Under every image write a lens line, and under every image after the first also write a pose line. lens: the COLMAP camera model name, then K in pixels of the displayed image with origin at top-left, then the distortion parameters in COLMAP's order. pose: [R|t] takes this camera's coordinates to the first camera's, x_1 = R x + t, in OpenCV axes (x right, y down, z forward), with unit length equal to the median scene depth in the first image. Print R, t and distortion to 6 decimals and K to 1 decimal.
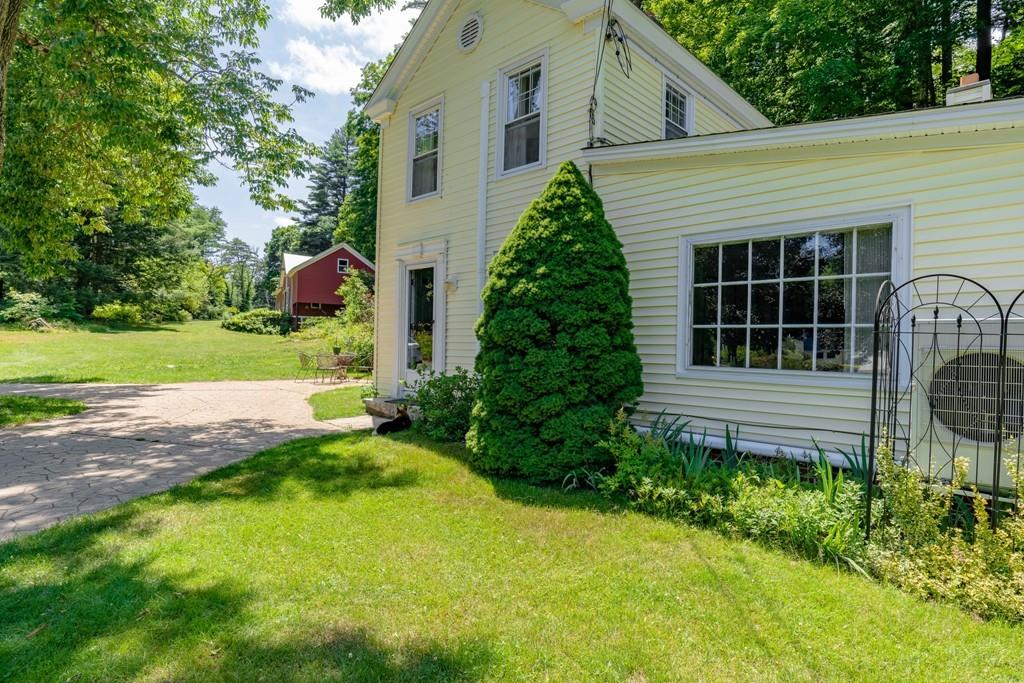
lens RADIAL K [[551.1, 0, 525.6], [0, 551.1, 346.1], [0, 0, 1]] dist [-0.001951, 0.000745]
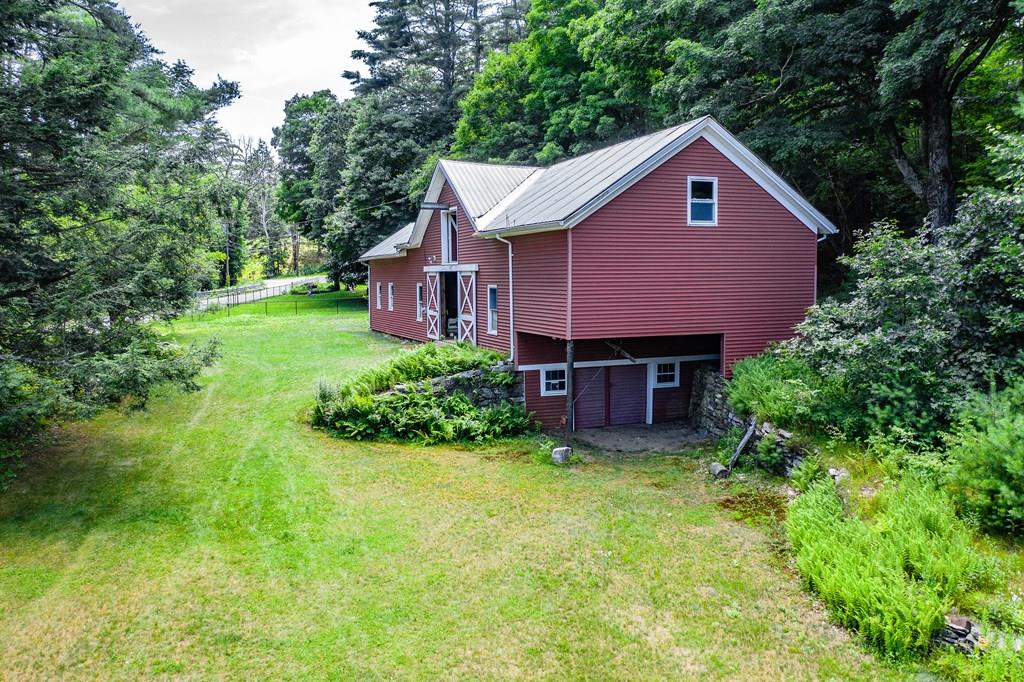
lens RADIAL K [[834.8, 0, 531.2], [0, 834.8, 348.2], [0, 0, 1]] dist [-0.003345, -0.009652]
pose [[0.994807, -0.014431, -0.100750, -2.289210], [0.023496, 0.995721, 0.089374, -0.666312], [0.099029, -0.091277, 0.990889, 3.335503]]
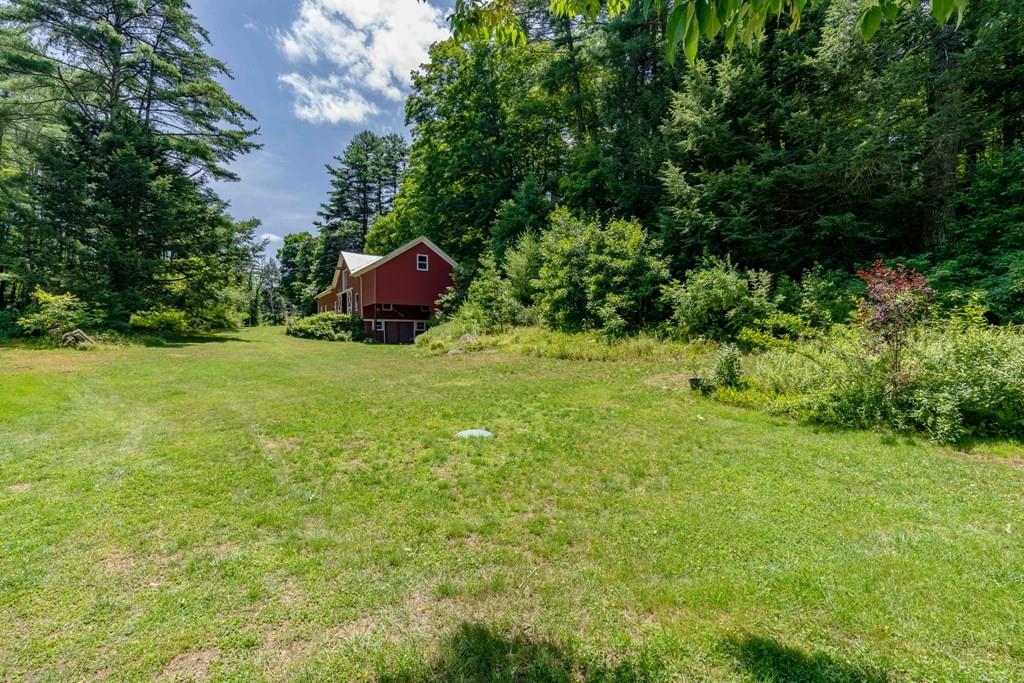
lens RADIAL K [[465.2, 0, 529.2], [0, 465.2, 343.5], [0, 0, 1]] dist [-0.008562, 0.002053]
pose [[0.994710, -0.027418, 0.098993, -1.438112], [0.026905, 0.999617, 0.006513, -0.083756], [-0.099134, -0.003815, 0.995067, 1.381625]]
